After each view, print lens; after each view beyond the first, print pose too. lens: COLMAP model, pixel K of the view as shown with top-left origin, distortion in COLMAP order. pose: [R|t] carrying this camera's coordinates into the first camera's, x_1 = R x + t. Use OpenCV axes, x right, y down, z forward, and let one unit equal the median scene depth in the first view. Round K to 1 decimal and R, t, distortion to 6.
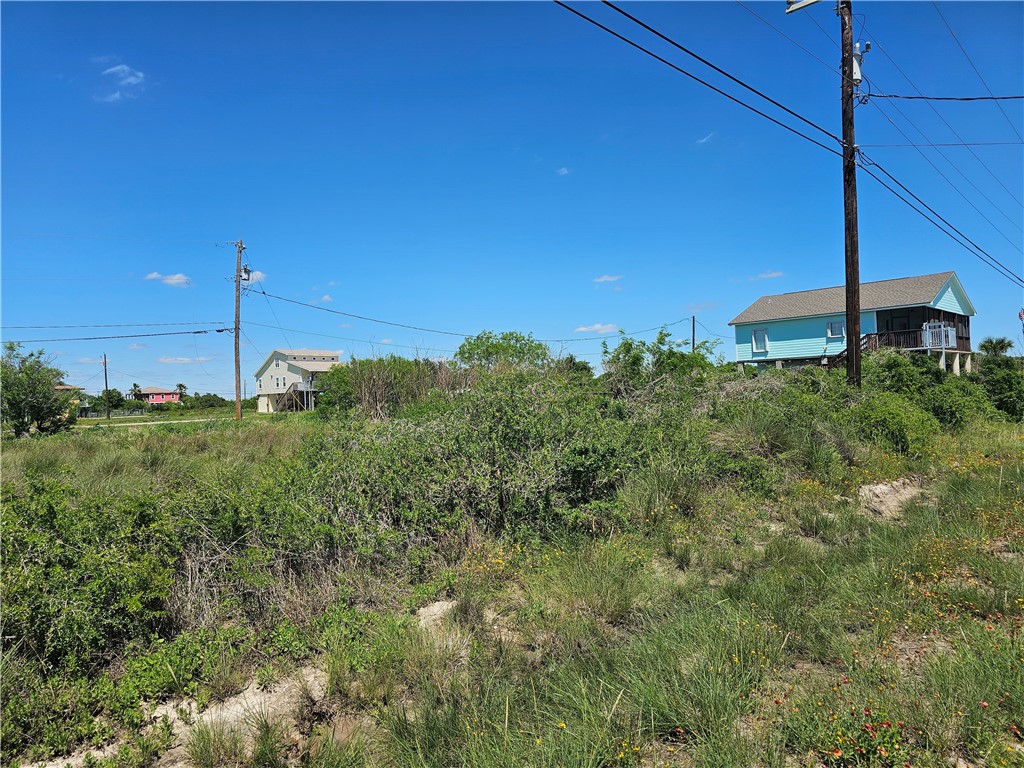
lens RADIAL K [[694.3, 0, 493.1], [0, 694.3, 379.4], [0, 0, 1]] dist [0.019286, -0.005776]
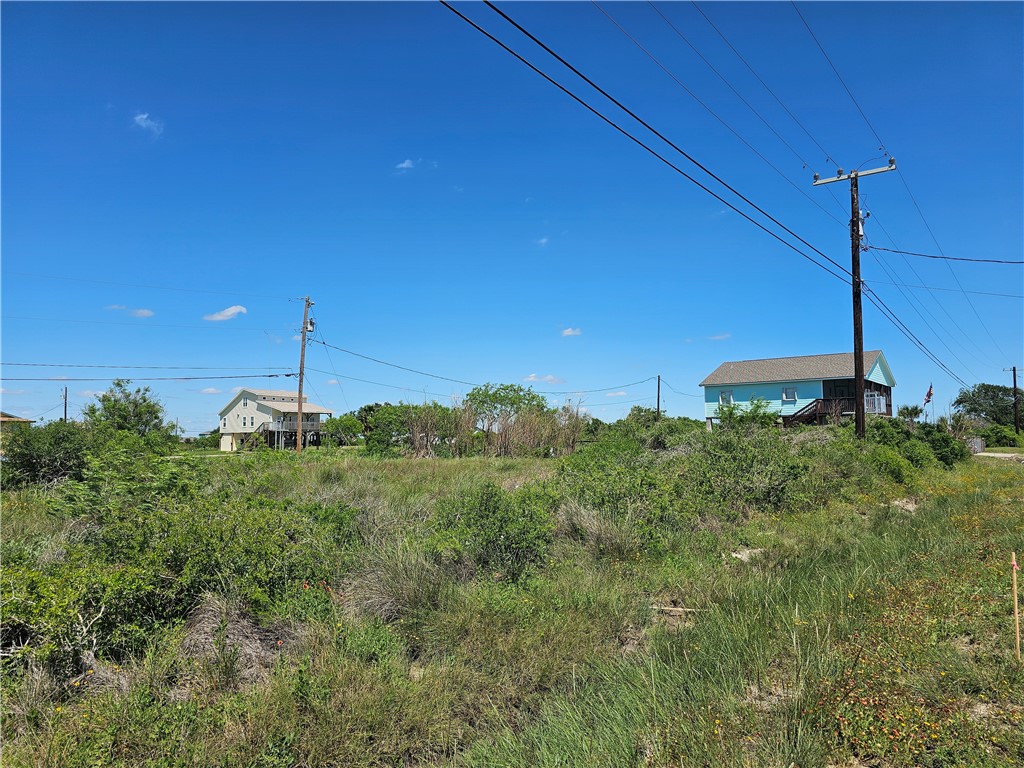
lens RADIAL K [[694.3, 0, 509.5], [0, 694.3, 388.1], [0, 0, 1]] dist [0.019286, -0.005776]
pose [[0.991706, 0.040081, 0.122116, -0.121391], [-0.033250, 0.997793, -0.057474, 0.002866], [-0.124150, 0.052937, 0.990850, -0.113492]]
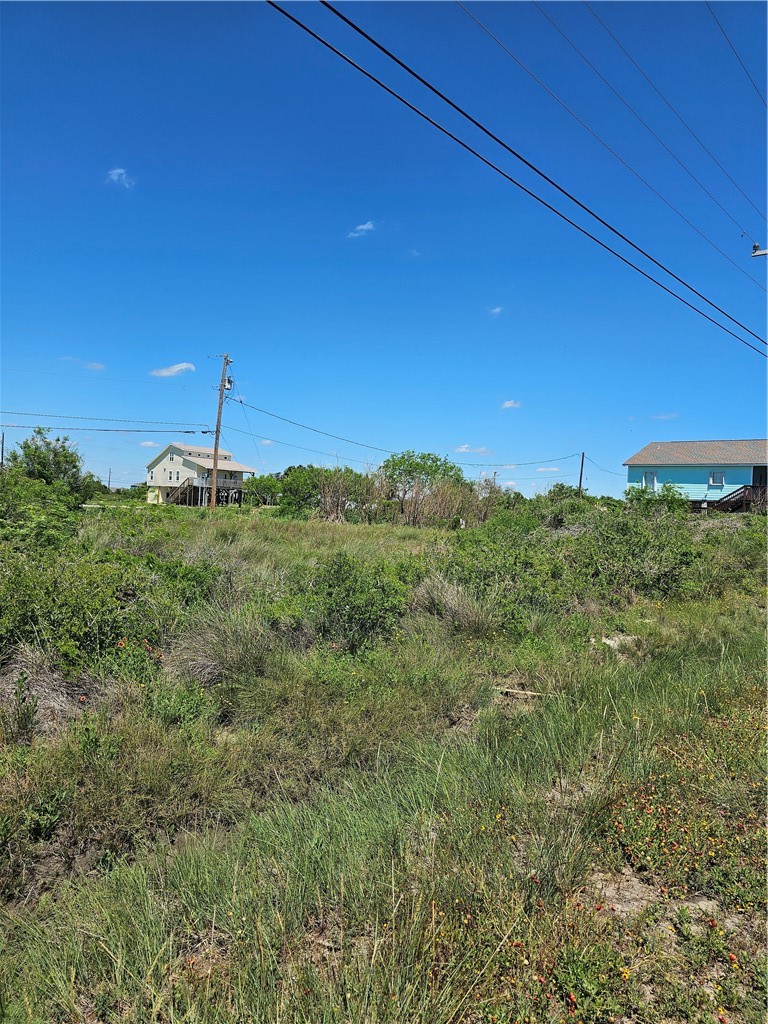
lens RADIAL K [[694.3, 0, 388.8], [0, 694.3, 506.3], [0, 0, 1]] dist [0.019286, -0.005776]
pose [[0.994117, 0.089503, 0.061004, -0.105843], [-0.090790, 0.995695, 0.018665, 0.001665], [-0.059071, -0.024094, 0.997963, -0.109360]]
